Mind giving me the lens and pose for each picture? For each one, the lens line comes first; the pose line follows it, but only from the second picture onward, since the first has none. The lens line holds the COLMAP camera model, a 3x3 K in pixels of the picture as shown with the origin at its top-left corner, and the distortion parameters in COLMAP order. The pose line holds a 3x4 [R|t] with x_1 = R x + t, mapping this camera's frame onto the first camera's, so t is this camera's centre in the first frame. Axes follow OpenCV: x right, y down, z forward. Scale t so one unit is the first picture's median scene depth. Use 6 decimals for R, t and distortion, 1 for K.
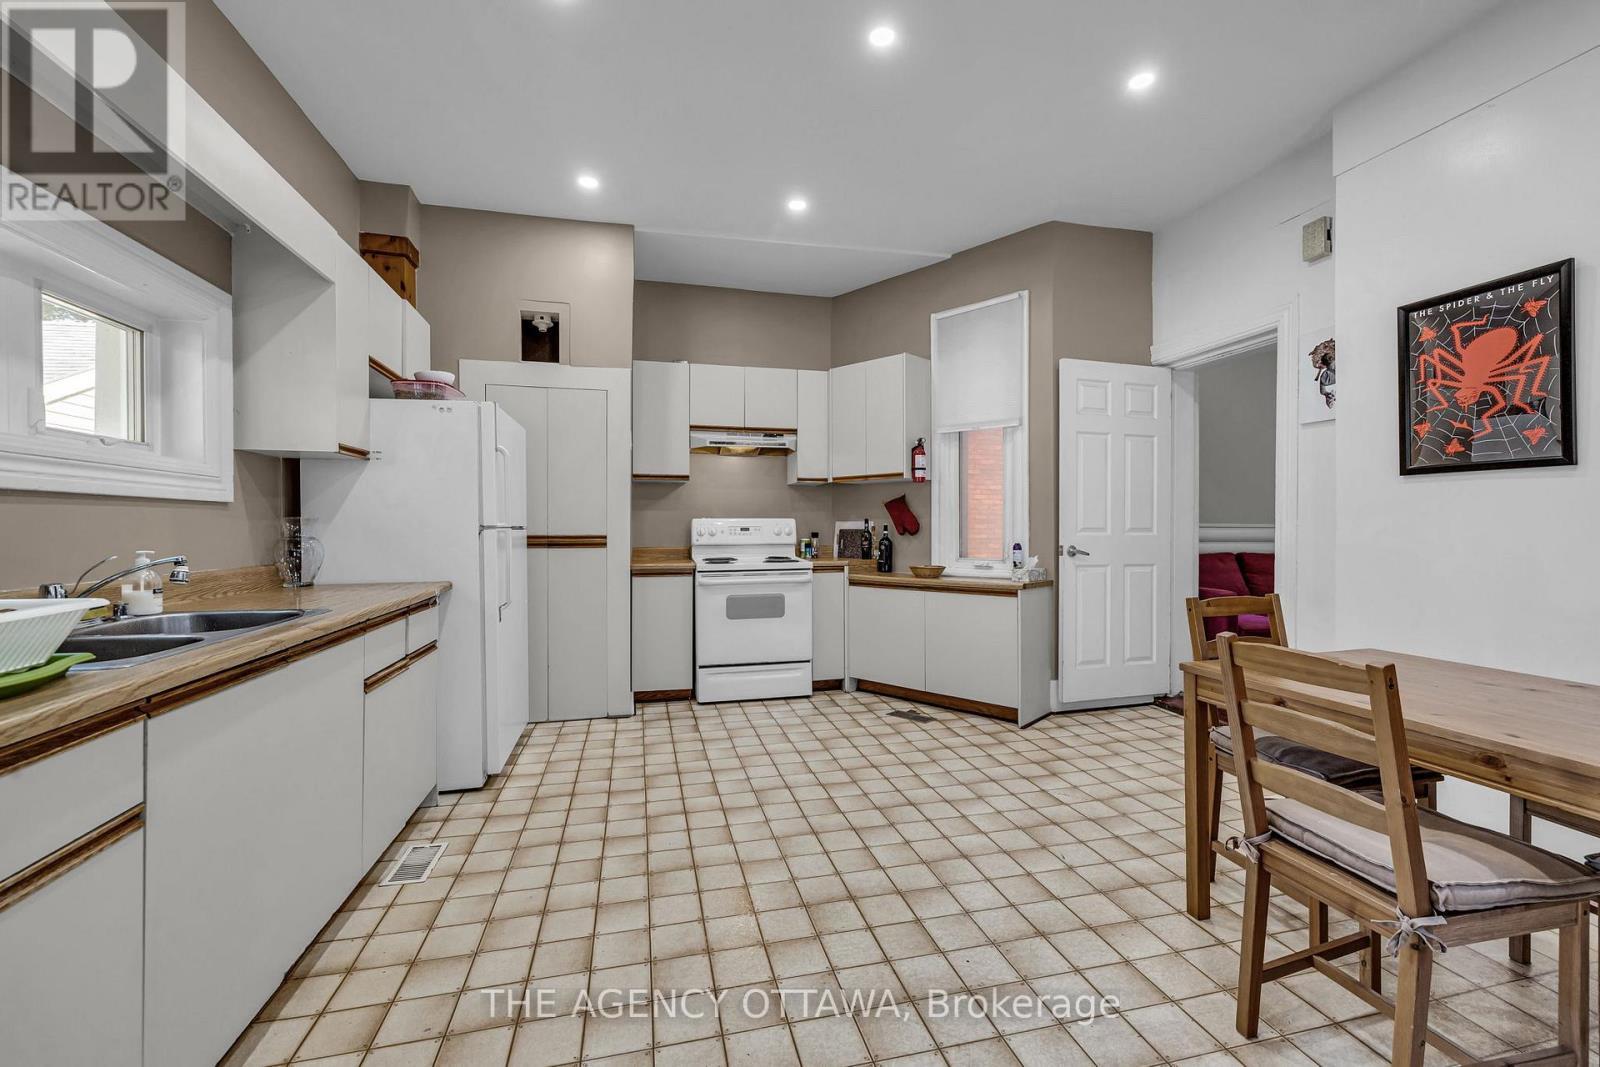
lens RADIAL K [[682.0, 0, 802.0], [0, 682.0, 522.6], [0, 0, 1]] dist [0.000668, 0.000048]
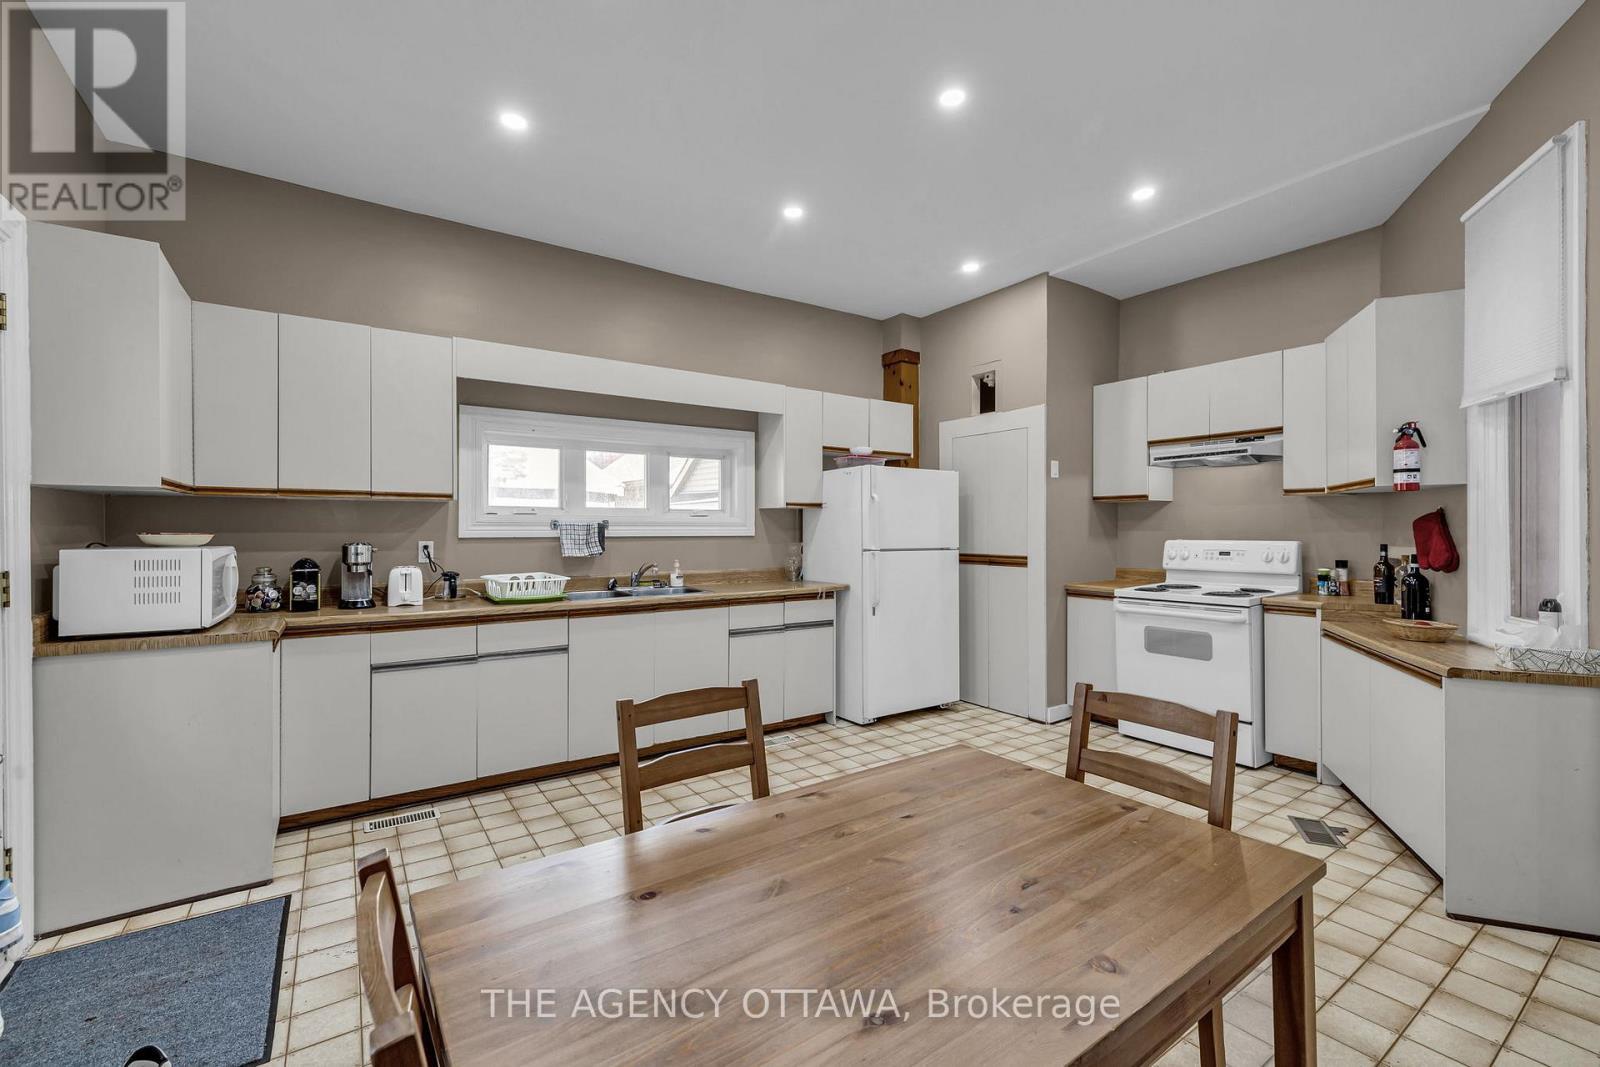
lens RADIAL K [[673.0, 0, 796.7], [0, 673.0, 518.1], [0, 0, 1]] dist [-0.000409, -0.000205]
pose [[0.345344, -0.015586, -0.938347, 0.610764], [0.005803, 0.999878, -0.014472, -0.029826], [0.938458, -0.000448, 0.345392, 0.252763]]
